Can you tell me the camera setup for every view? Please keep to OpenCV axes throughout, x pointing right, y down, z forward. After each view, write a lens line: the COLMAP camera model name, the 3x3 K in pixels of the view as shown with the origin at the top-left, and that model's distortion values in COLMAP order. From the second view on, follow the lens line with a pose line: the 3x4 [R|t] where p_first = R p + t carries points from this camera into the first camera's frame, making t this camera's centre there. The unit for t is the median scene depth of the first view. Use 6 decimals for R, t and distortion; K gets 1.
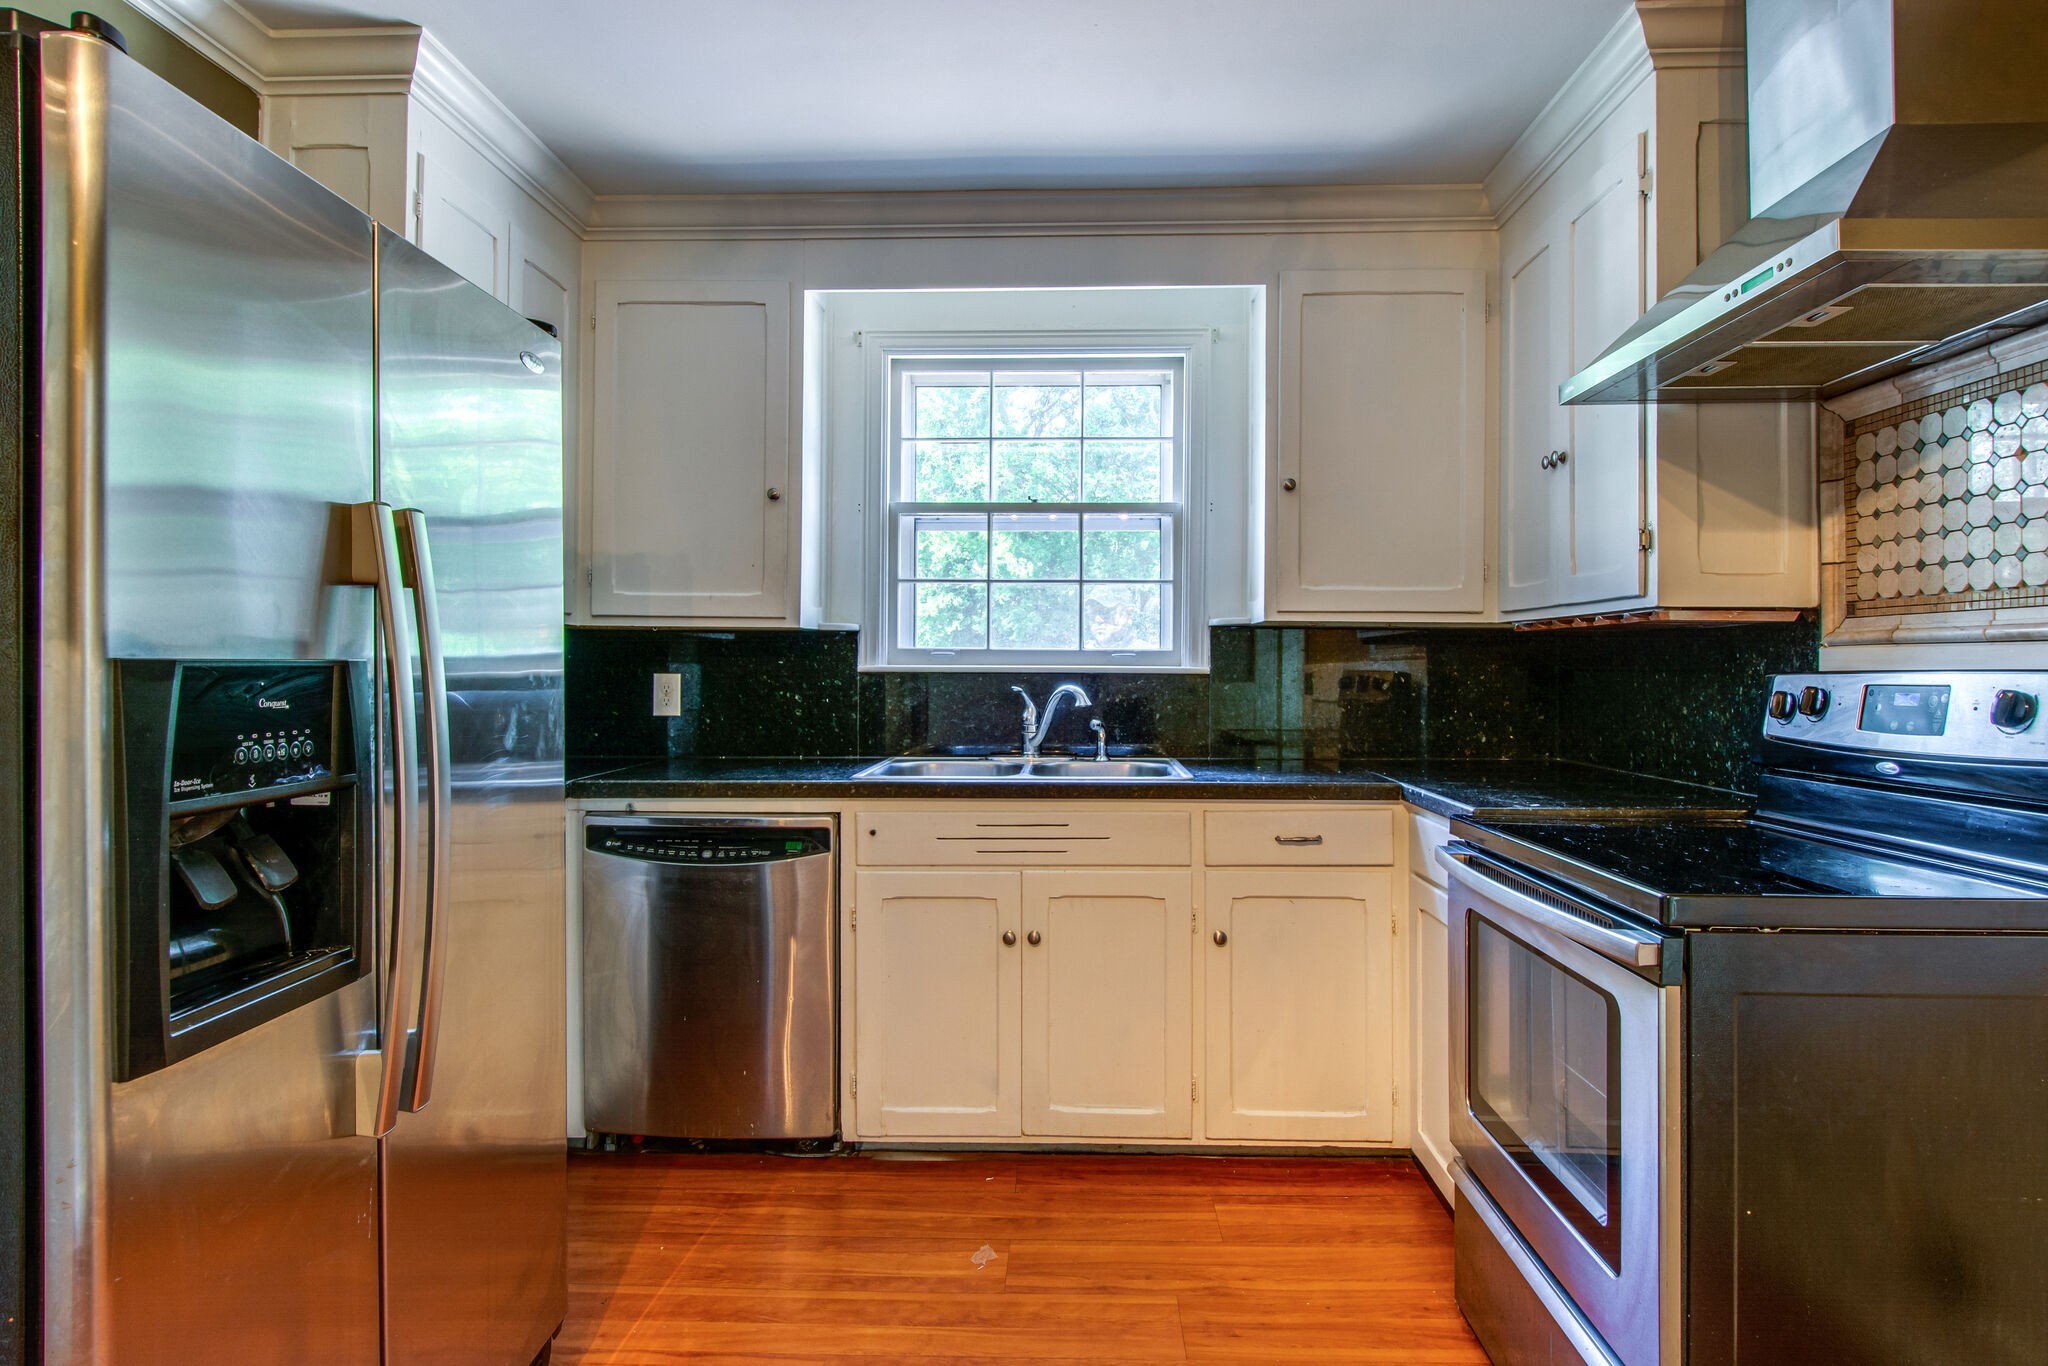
lens RADIAL K [[1089.8, 0, 1057.1], [0, 1089.8, 661.0], [0, 0, 1]] dist [0.012691, -0.006113]
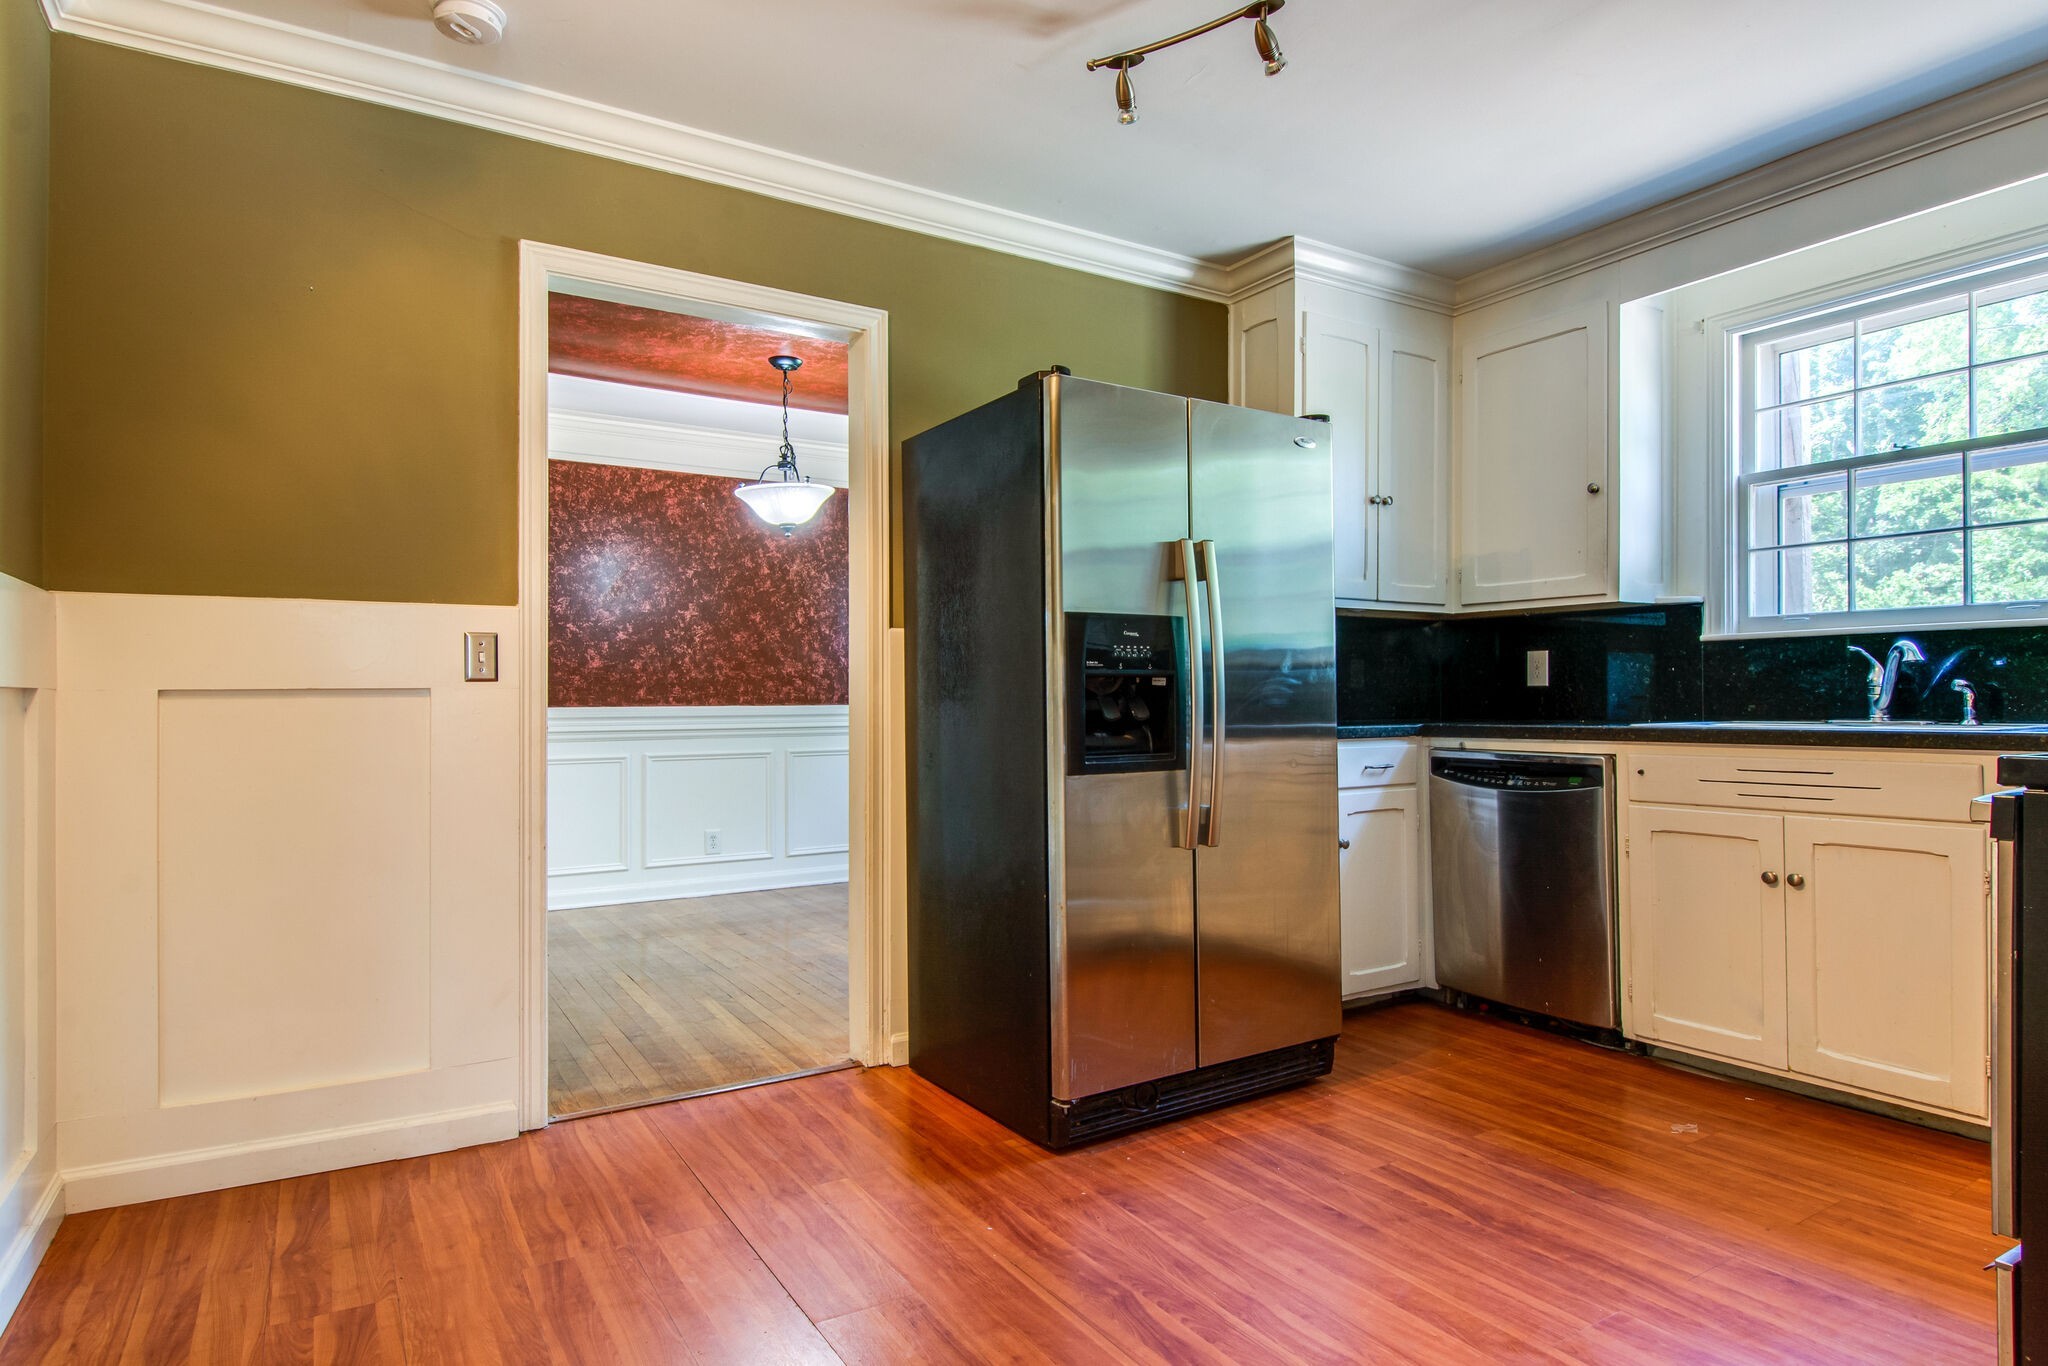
lens RADIAL K [[1089.8, 0, 1020.6], [0, 1089.8, 686.4], [0, 0, 1]] dist [0.012691, -0.006113]
pose [[0.556954, -0.008228, -0.830503, 0.433964], [0.011071, 0.999936, -0.002483, 0.064527], [0.830470, -0.007812, 0.557009, -0.187021]]
